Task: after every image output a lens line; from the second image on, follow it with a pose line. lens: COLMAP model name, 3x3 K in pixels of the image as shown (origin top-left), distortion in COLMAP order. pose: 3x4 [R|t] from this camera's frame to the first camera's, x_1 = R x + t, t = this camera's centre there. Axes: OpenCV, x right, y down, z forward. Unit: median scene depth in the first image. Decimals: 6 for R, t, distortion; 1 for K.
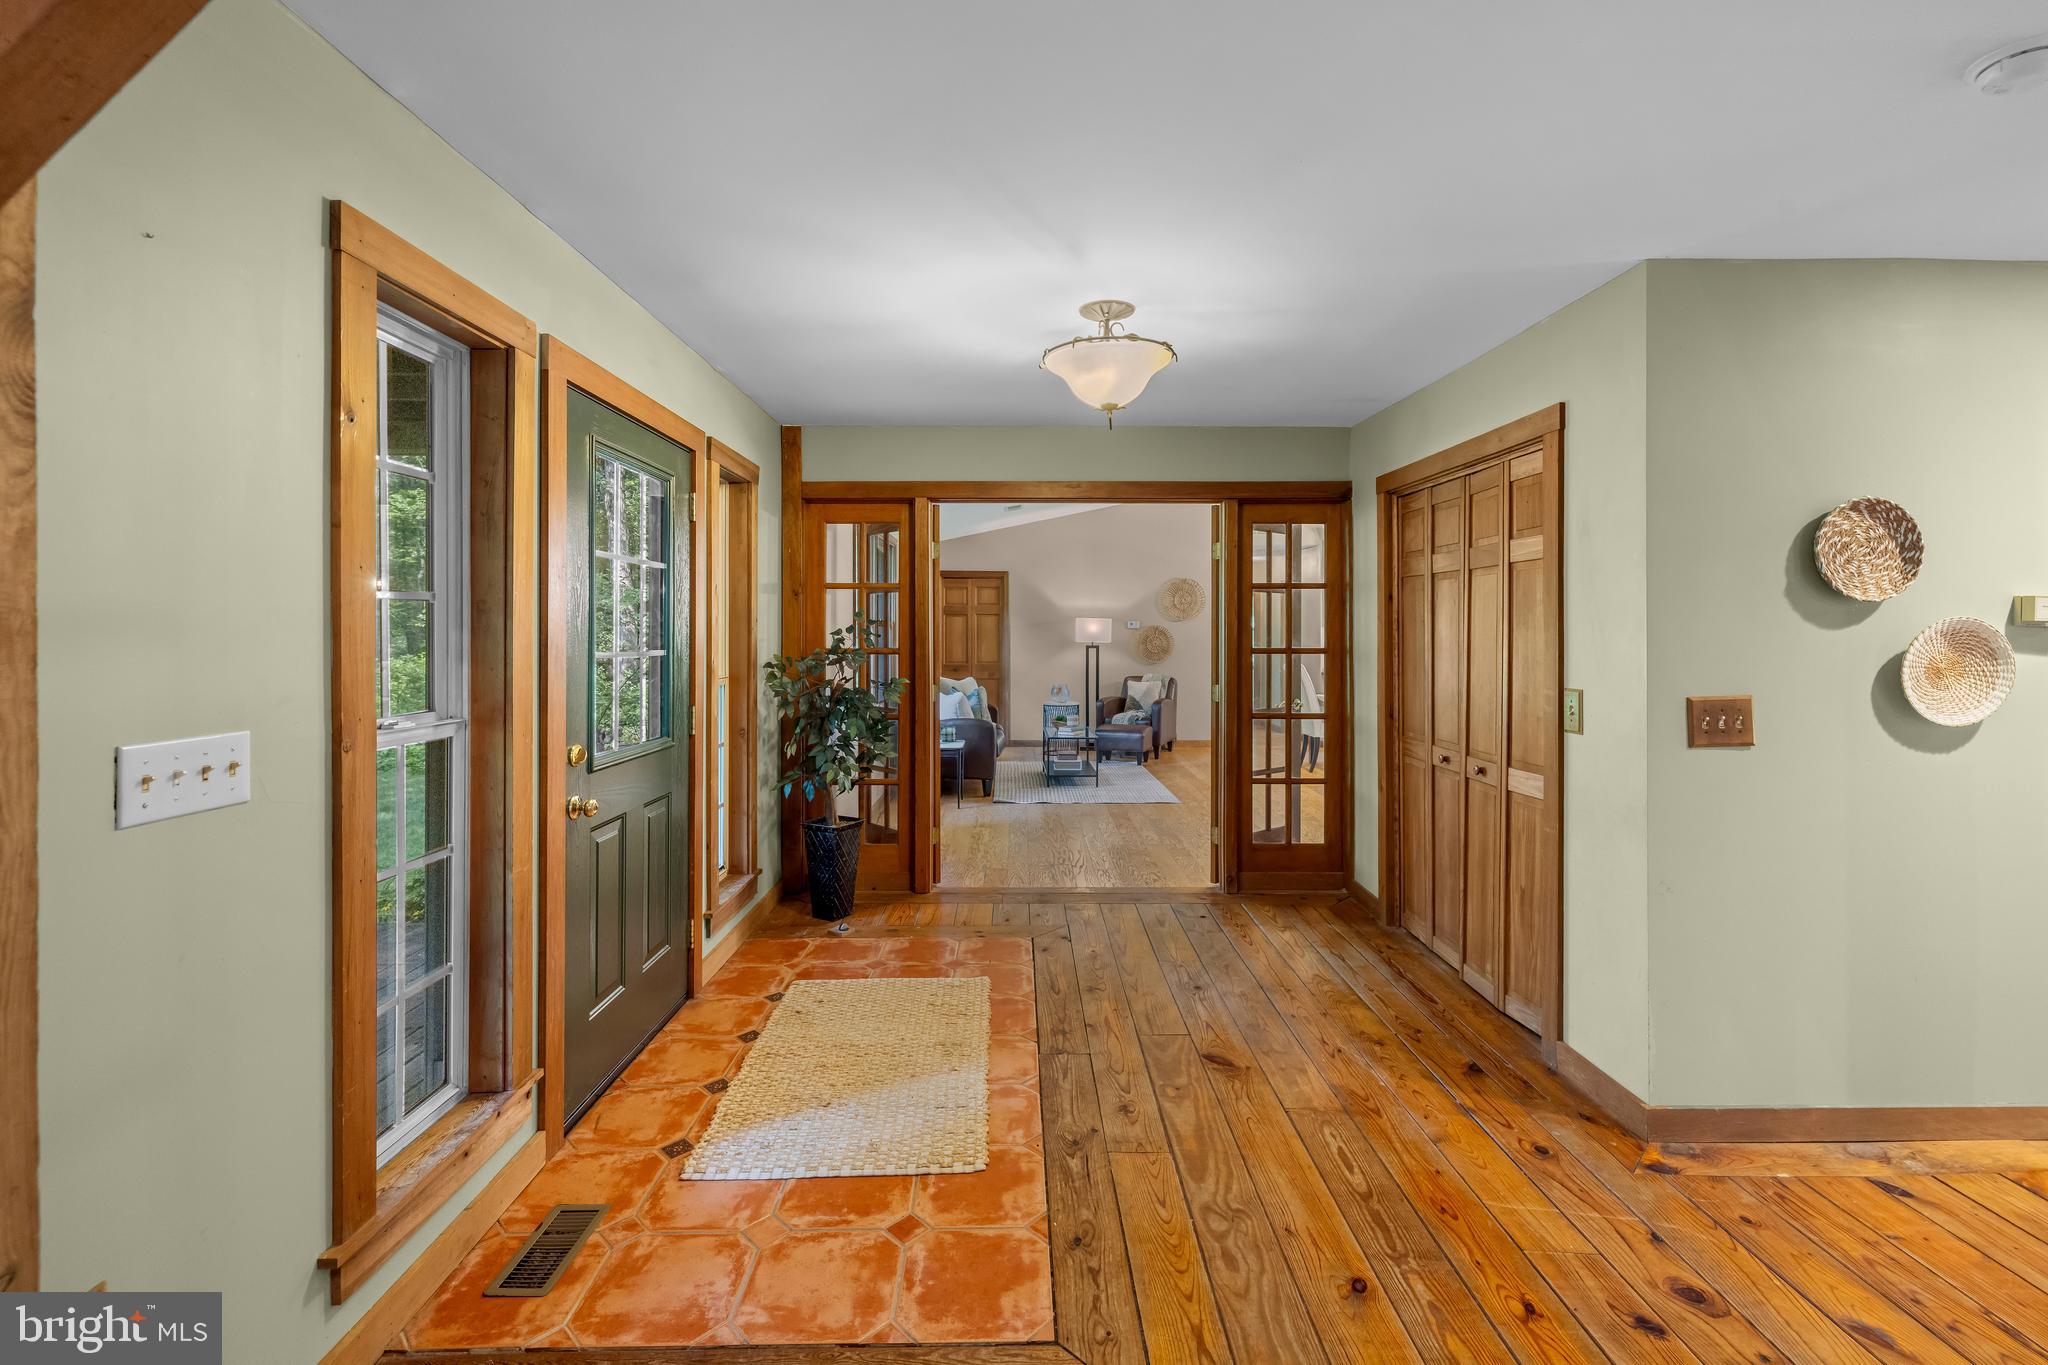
lens RADIAL K [[883.5, 0, 1012.0], [0, 883.5, 661.8], [0, 0, 1]] dist [-0.000953, -0.000011]
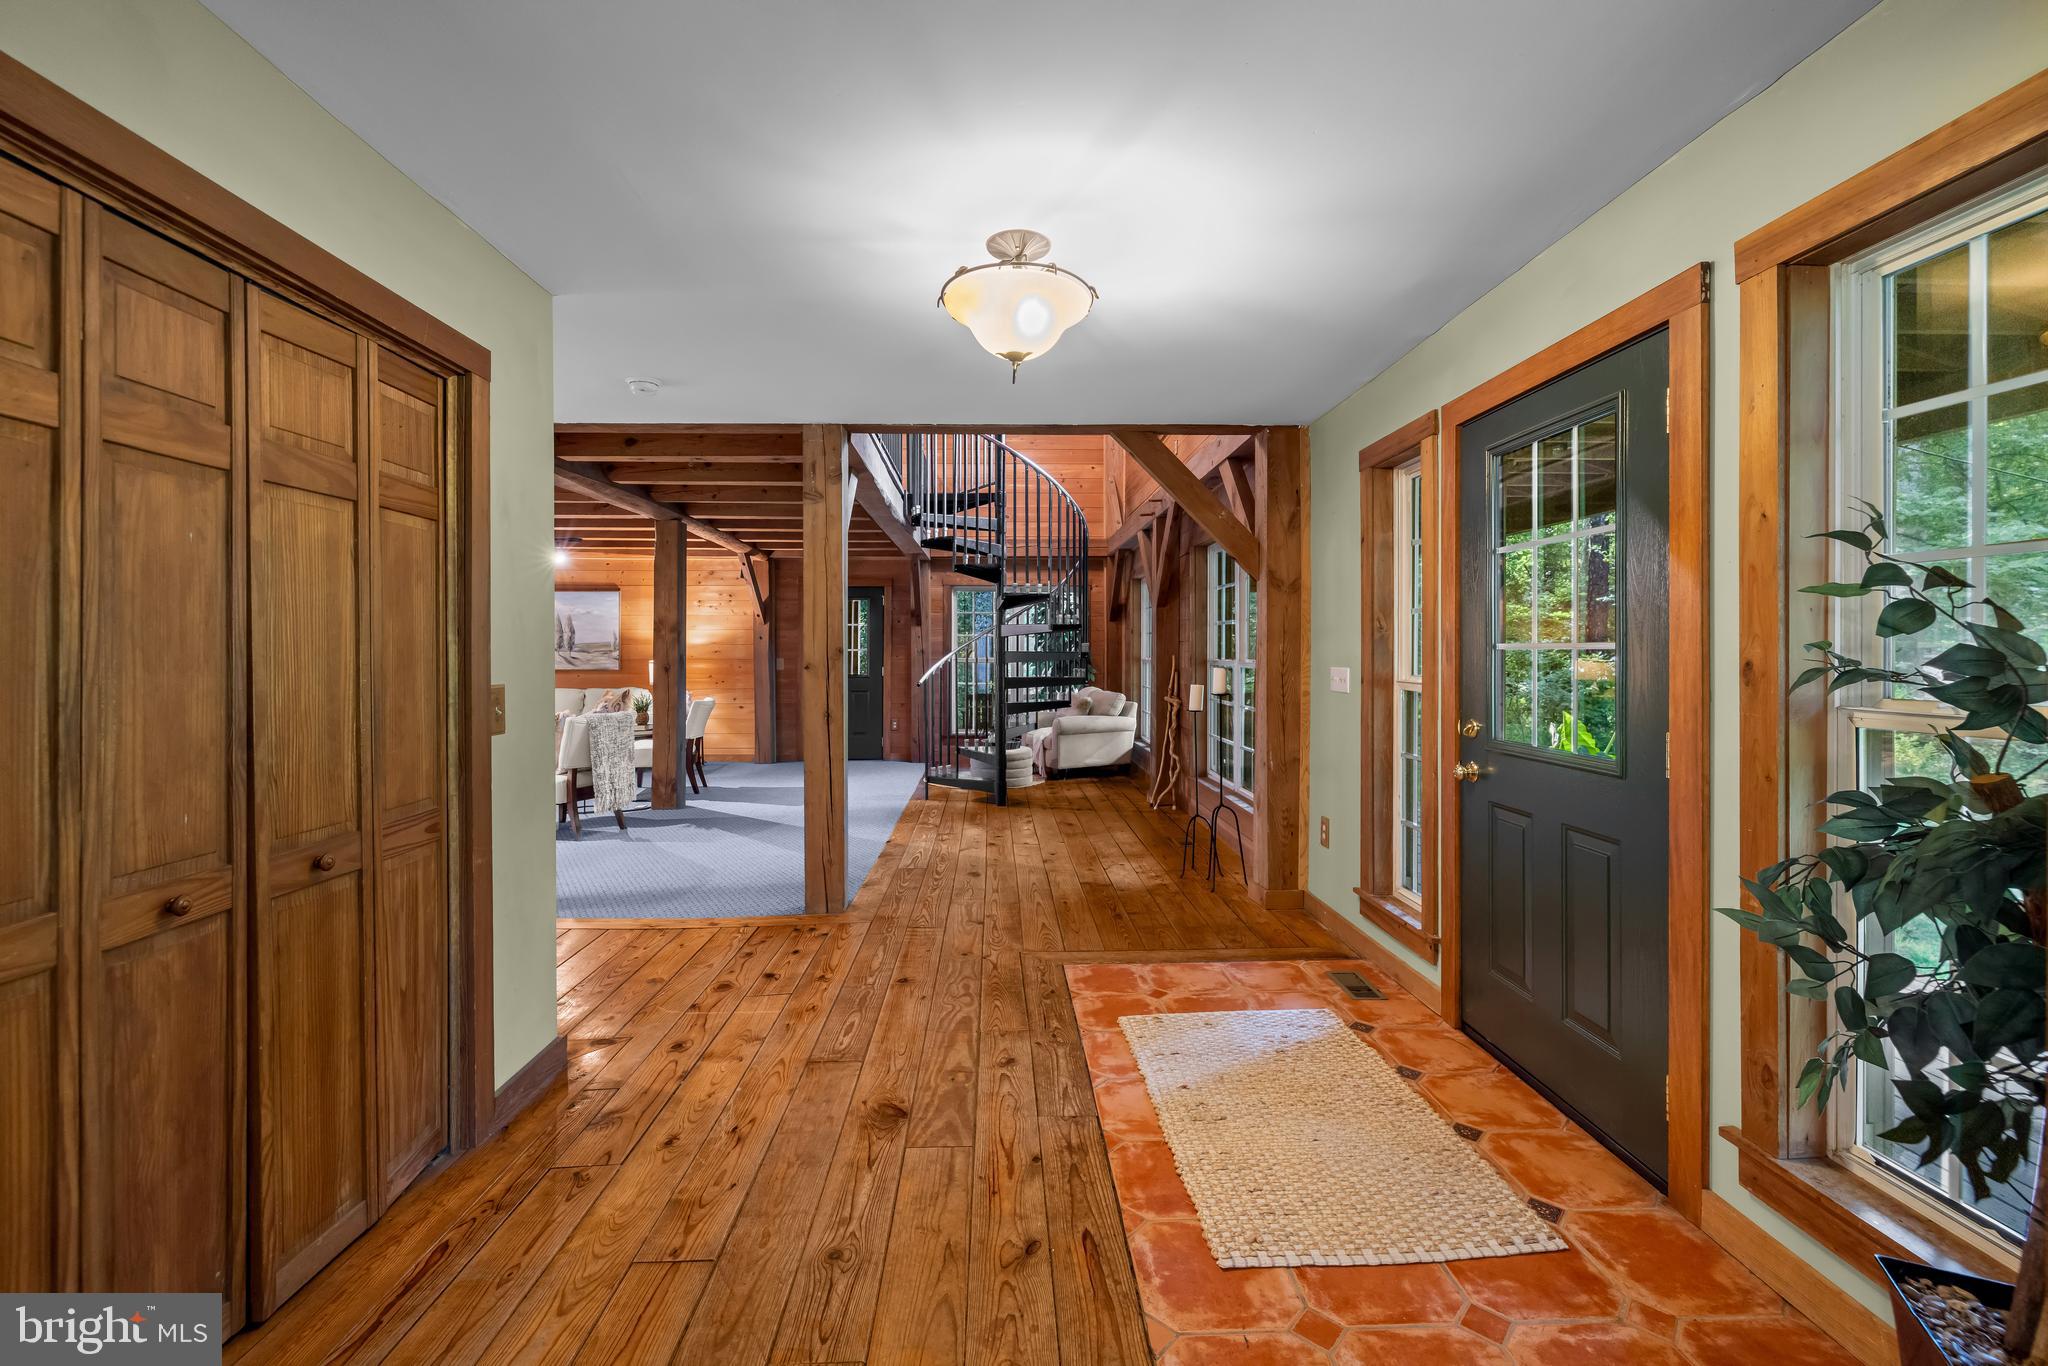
lens RADIAL K [[861.3, 0, 1019.4], [0, 861.3, 656.2], [0, 0, 1]] dist [0.000816, 0.000078]
pose [[-0.999396, -0.000001, -0.034753, 0.133114], [-0.001262, 0.999342, 0.036257, -0.028907], [0.034730, 0.036279, -0.998738, 1.790549]]
